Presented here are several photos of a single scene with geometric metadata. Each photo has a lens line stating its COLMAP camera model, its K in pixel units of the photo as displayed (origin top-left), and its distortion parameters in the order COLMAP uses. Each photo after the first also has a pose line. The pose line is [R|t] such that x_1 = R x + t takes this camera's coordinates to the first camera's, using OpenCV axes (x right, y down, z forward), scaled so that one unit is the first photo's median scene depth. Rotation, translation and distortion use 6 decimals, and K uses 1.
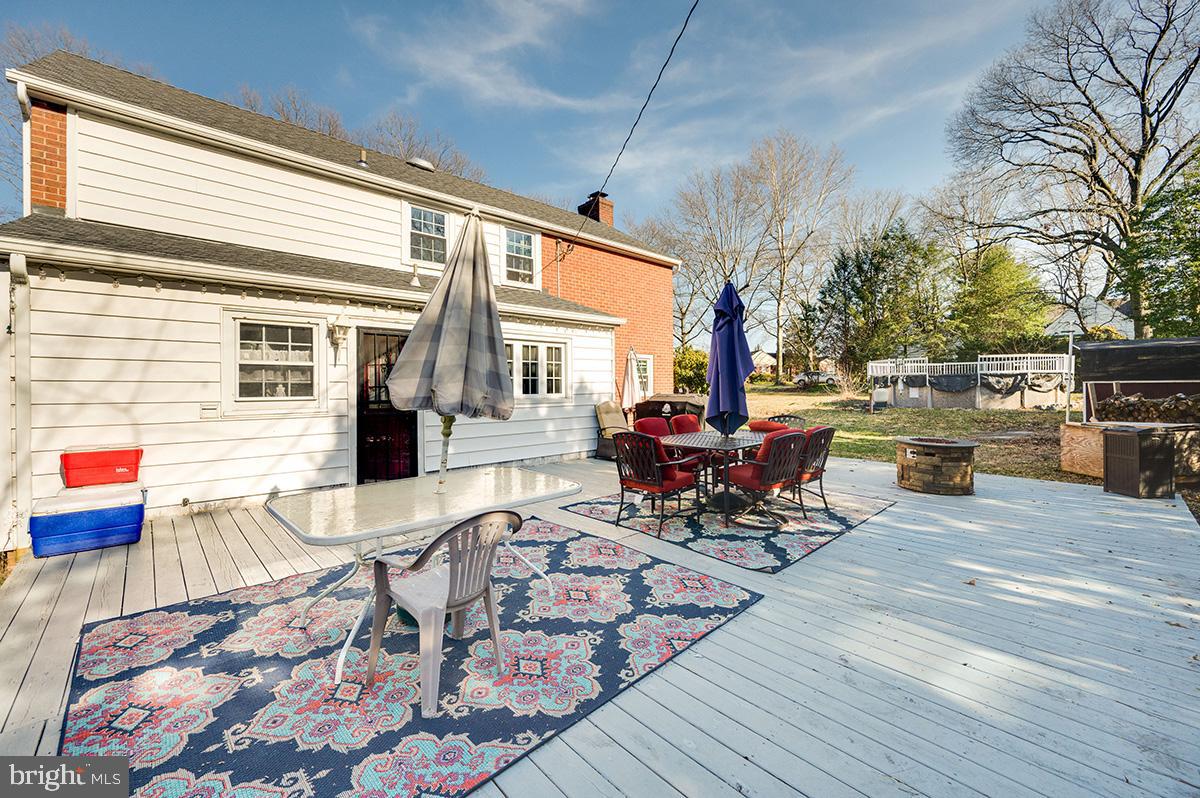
lens RADIAL K [[473.5, 0, 669.5], [0, 473.5, 379.0], [0, 0, 1]] dist [0.000613, -0.000699]
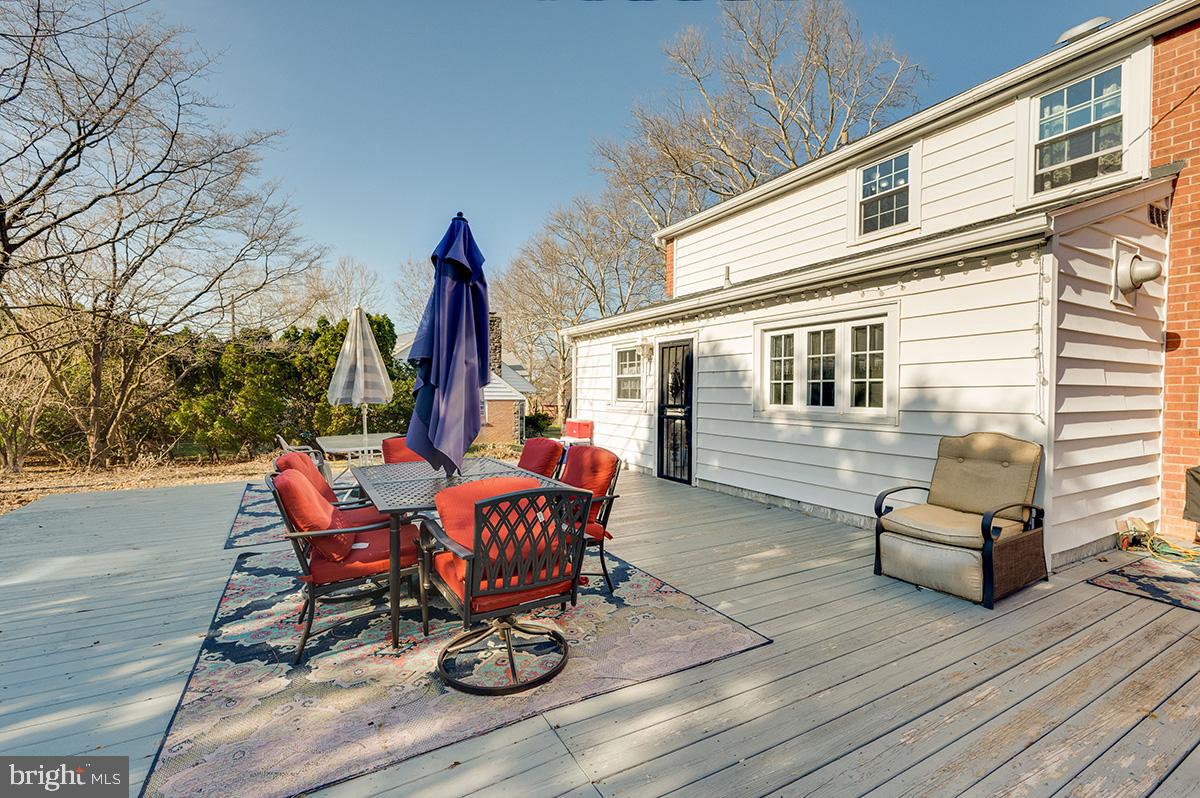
lens RADIAL K [[508.4, 0, 606.5], [0, 508.4, 396.7], [0, 0, 1]] dist [-0.001169, -0.000090]
pose [[-0.321548, 0.013993, -0.946790, 0.533913], [0.008980, 0.999891, 0.011728, 0.009471], [0.946851, -0.004731, -0.321639, 1.100257]]
